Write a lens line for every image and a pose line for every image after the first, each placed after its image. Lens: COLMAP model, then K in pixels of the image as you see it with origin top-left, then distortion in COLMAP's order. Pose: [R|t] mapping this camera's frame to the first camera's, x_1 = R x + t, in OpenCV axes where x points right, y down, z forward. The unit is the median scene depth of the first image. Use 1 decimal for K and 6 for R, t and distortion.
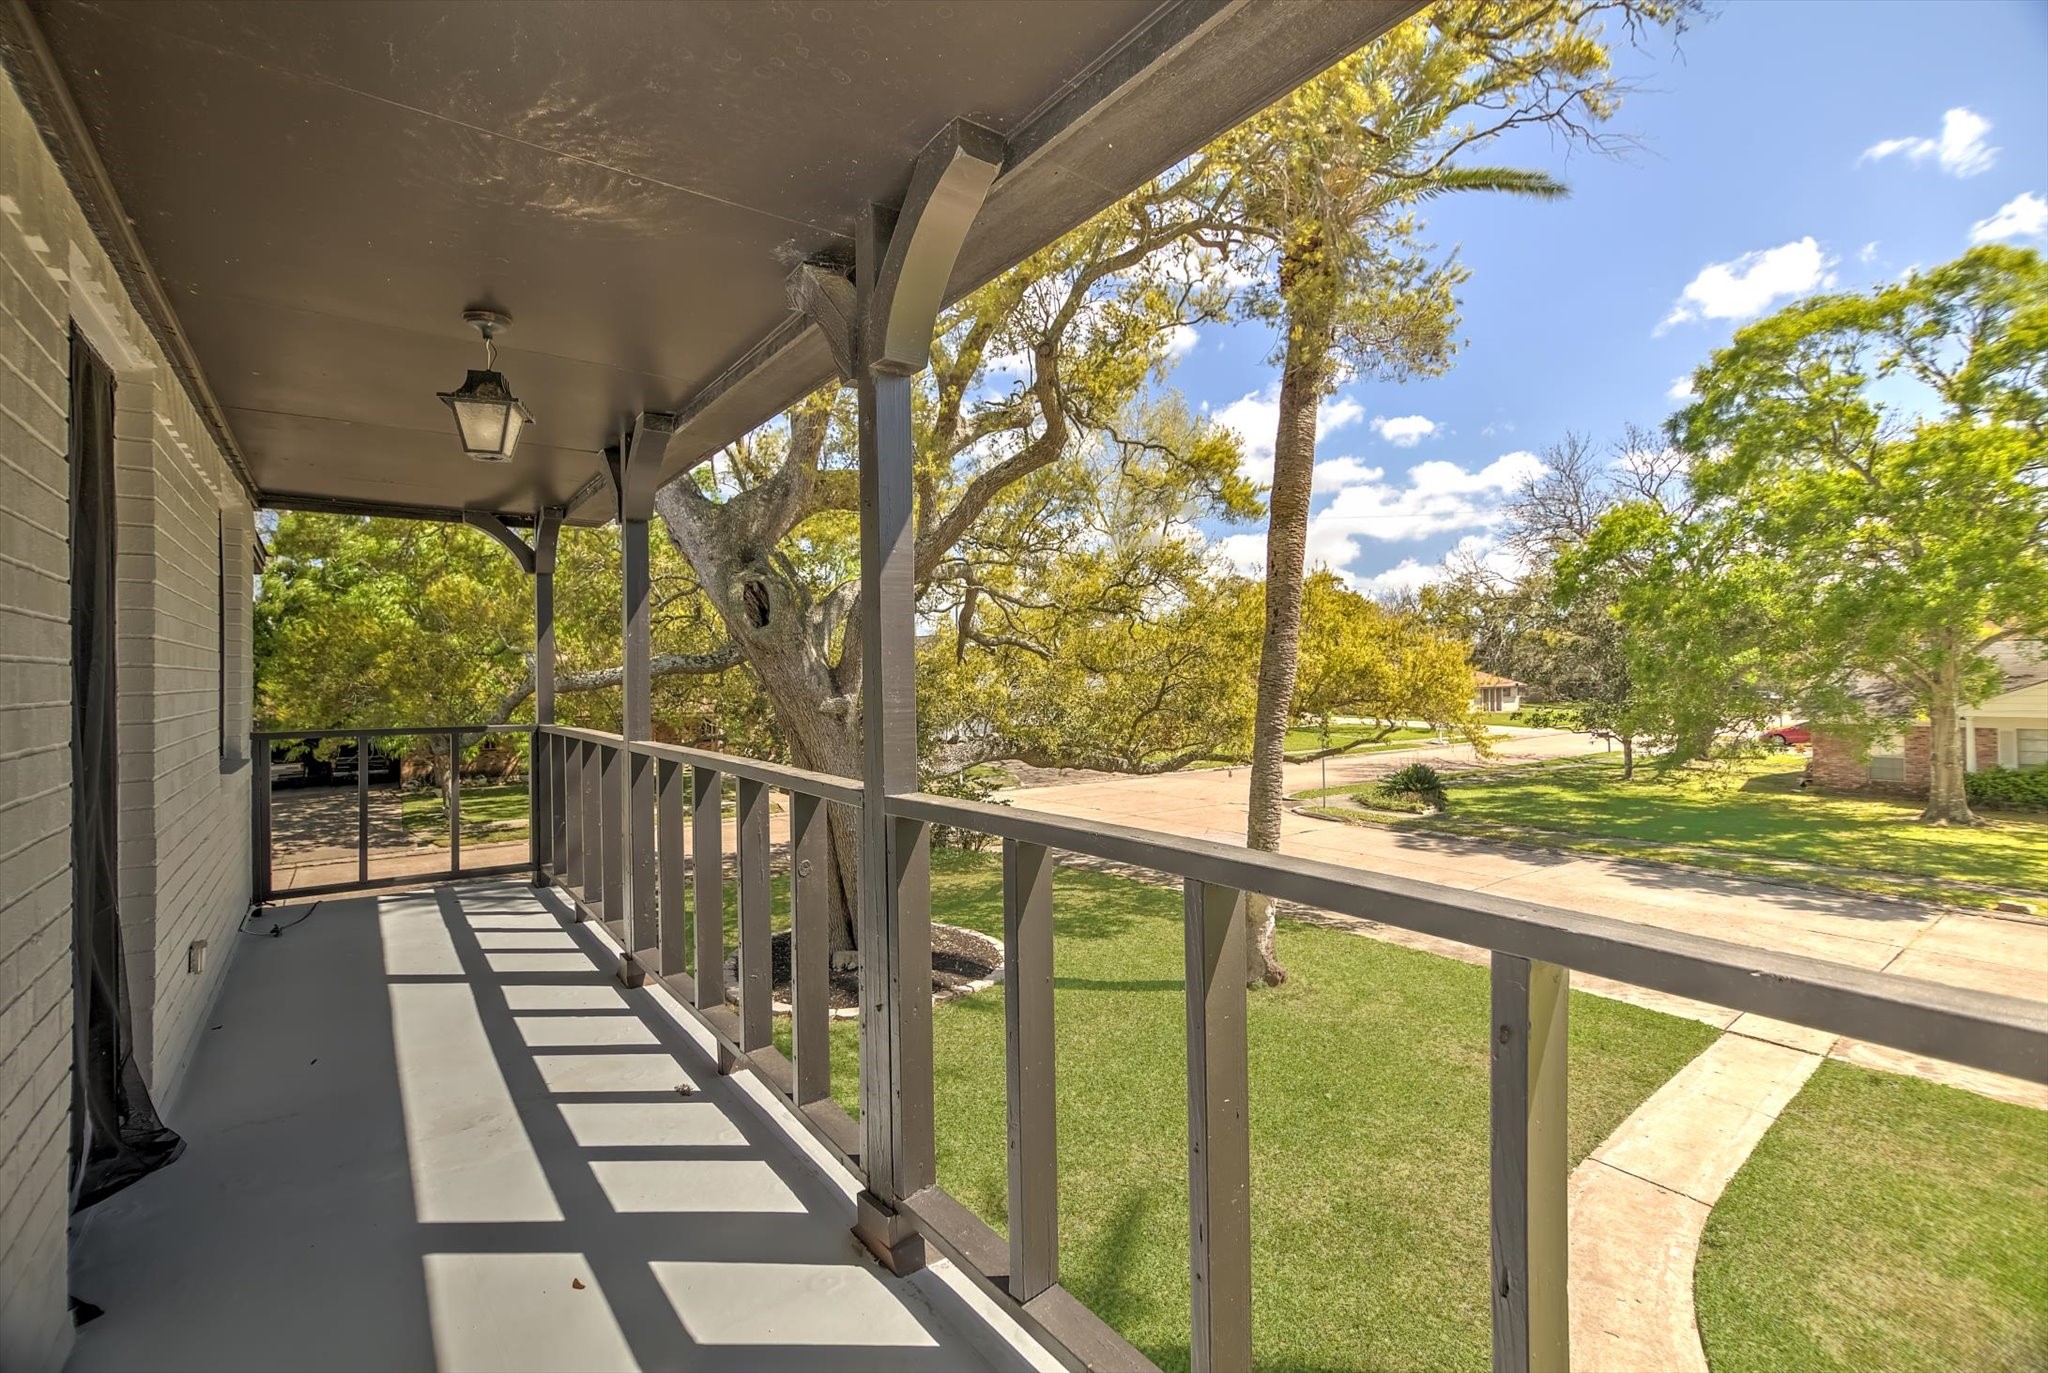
lens RADIAL K [[918.4, 0, 1024.6], [0, 918.4, 659.0], [0, 0, 1]] dist [-0.000844, -0.000346]
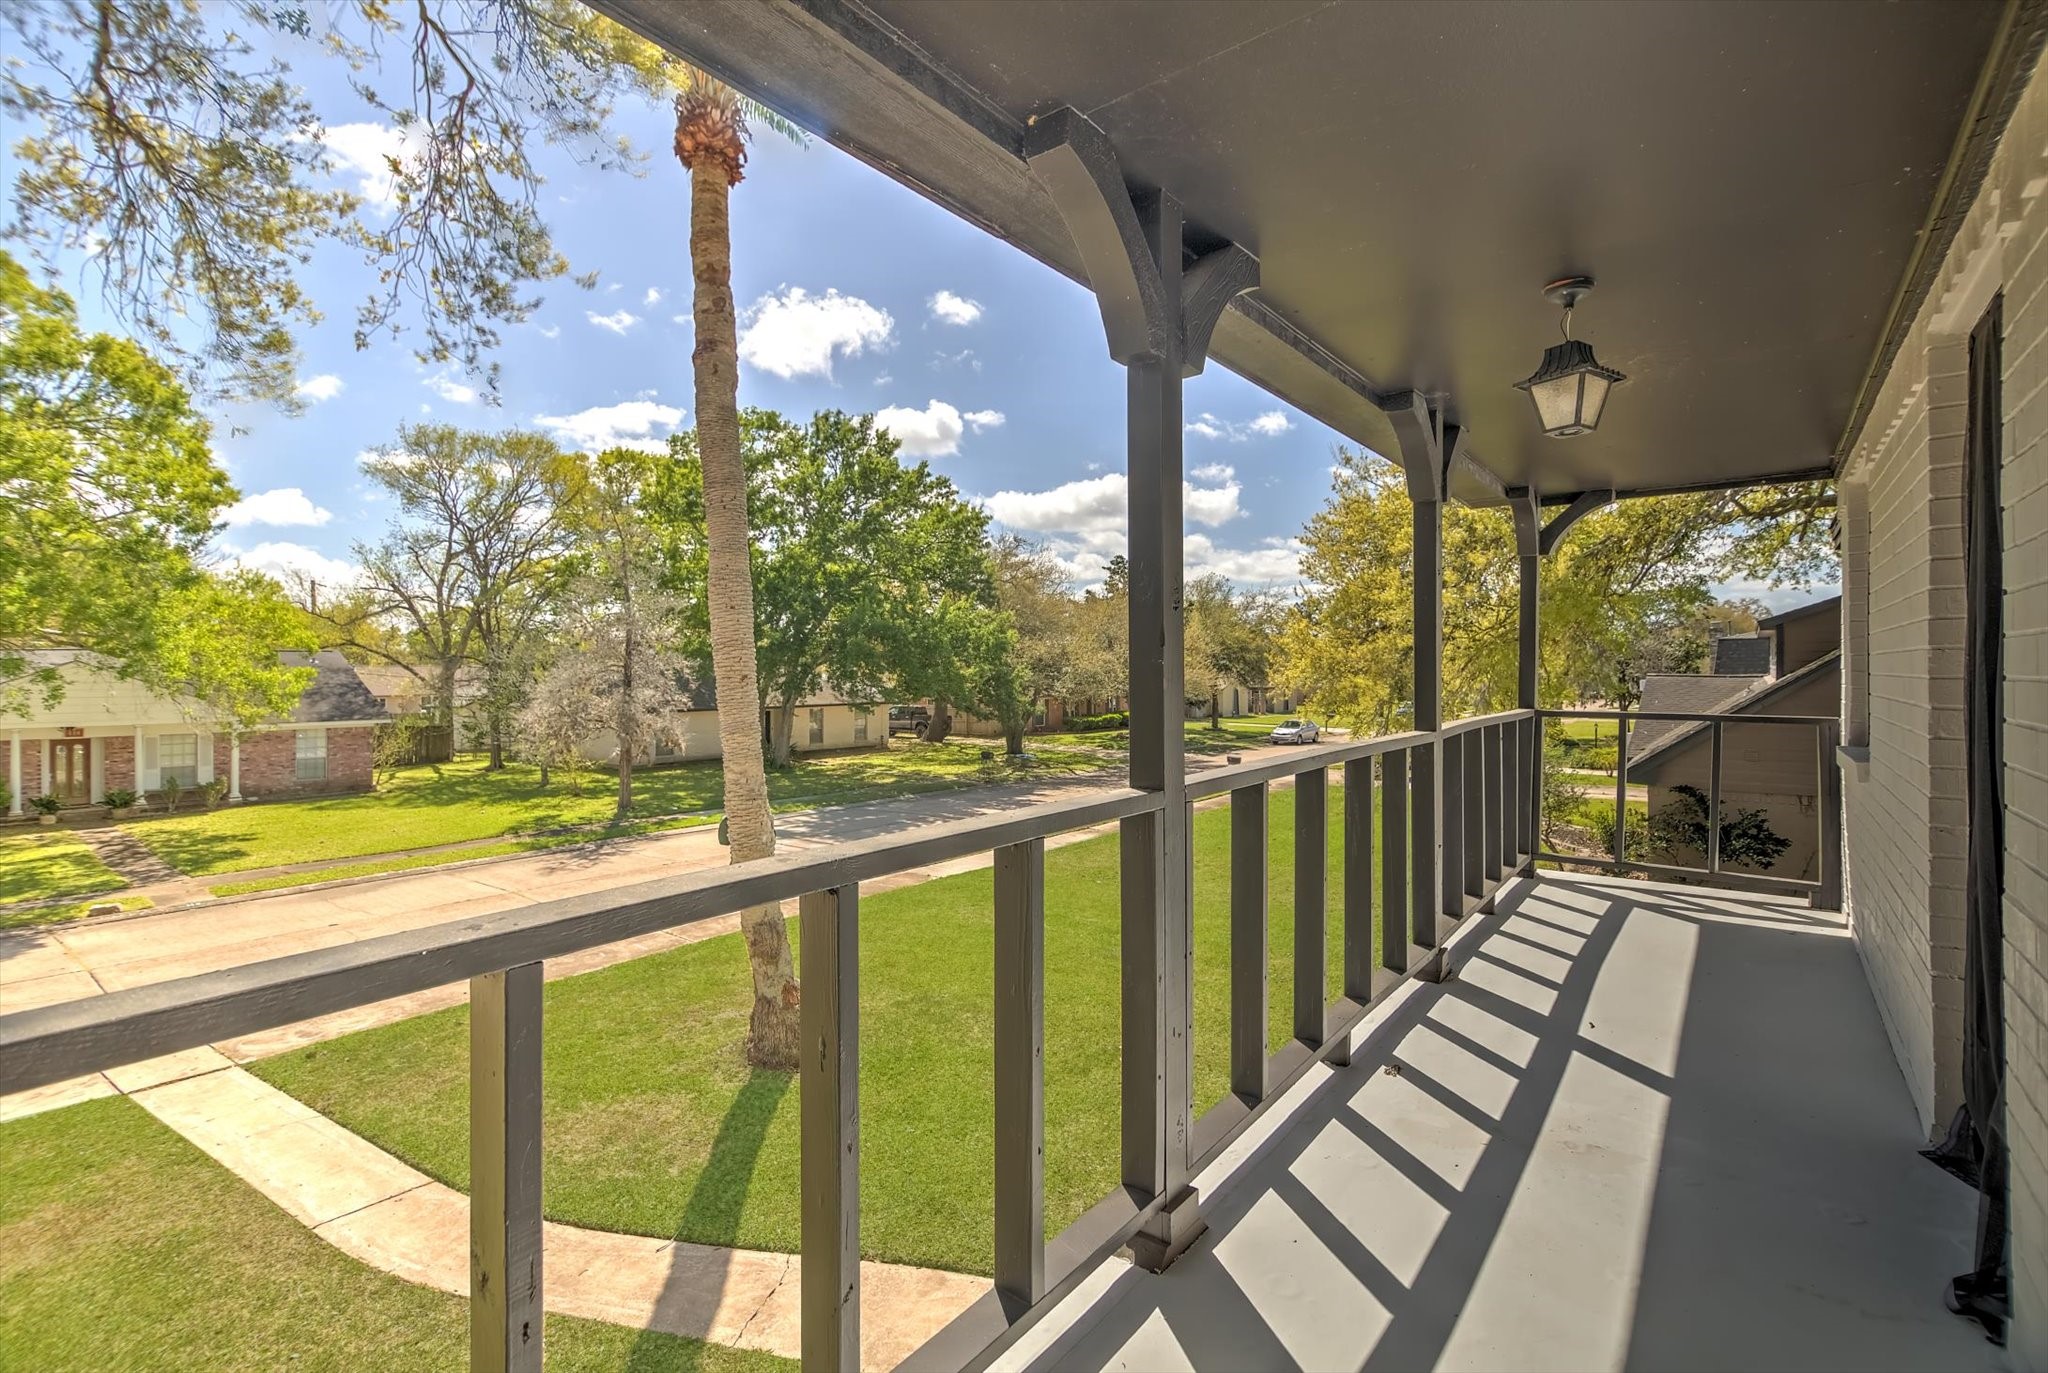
lens RADIAL K [[918.4, 0, 1024.6], [0, 918.4, 659.0], [0, 0, 1]] dist [-0.000844, -0.000346]
pose [[-0.264980, 0.025521, 0.963916, -0.596547], [-0.008718, 0.999545, -0.028860, 0.020114], [-0.964214, -0.016051, -0.264637, 0.792235]]
